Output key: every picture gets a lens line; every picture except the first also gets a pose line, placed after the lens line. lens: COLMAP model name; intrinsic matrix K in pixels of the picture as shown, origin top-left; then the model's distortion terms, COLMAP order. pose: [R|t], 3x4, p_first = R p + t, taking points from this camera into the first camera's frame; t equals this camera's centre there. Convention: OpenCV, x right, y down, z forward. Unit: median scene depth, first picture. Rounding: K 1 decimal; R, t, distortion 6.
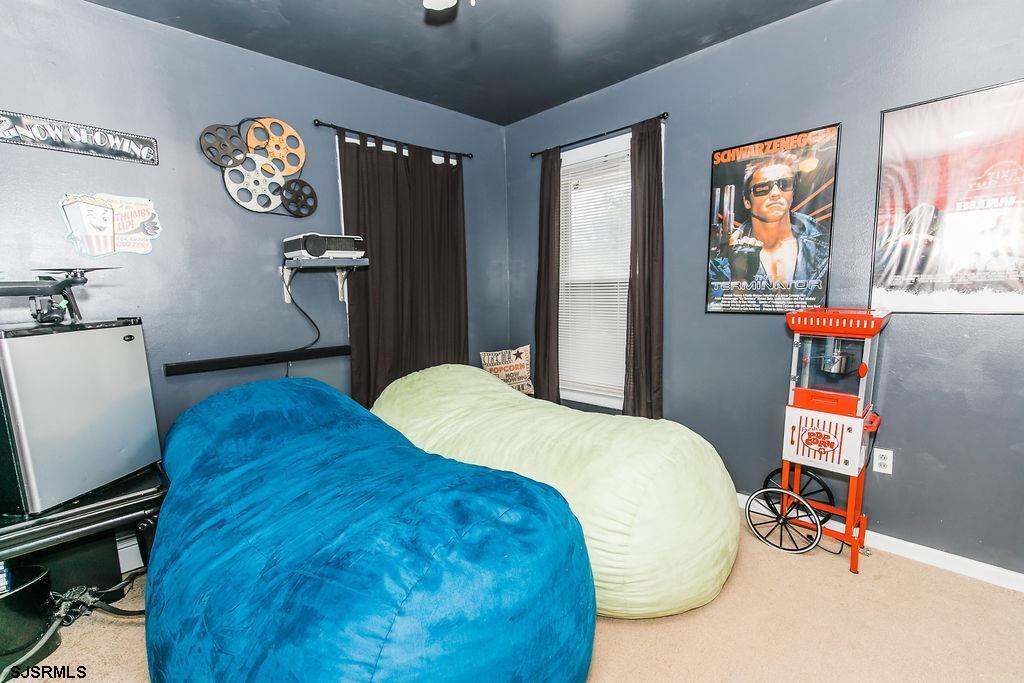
lens RADIAL K [[456.5, 0, 511.9], [0, 456.5, 342.3], [0, 0, 1]] dist [0.007735, -0.002730]
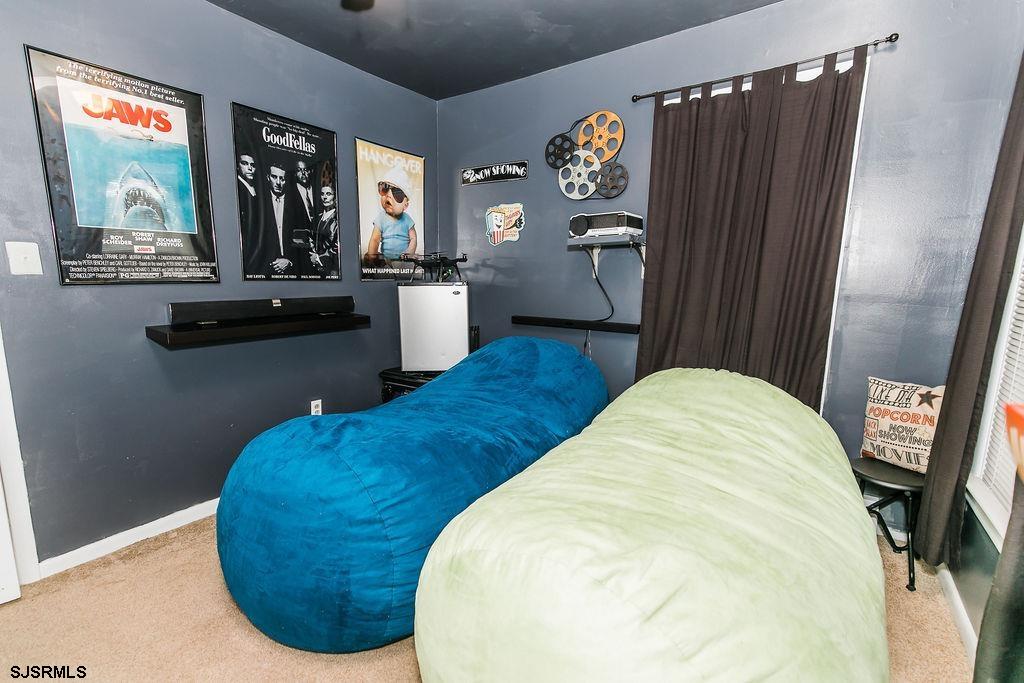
lens RADIAL K [[456.5, 0, 512.0], [0, 456.5, 347.0], [0, 0, 1]] dist [0.007735, -0.002730]
pose [[0.191214, 0.181761, -0.964572, 0.618834], [-0.127637, 0.978966, 0.159171, -0.077993], [0.973214, 0.092679, 0.210391, 0.613416]]
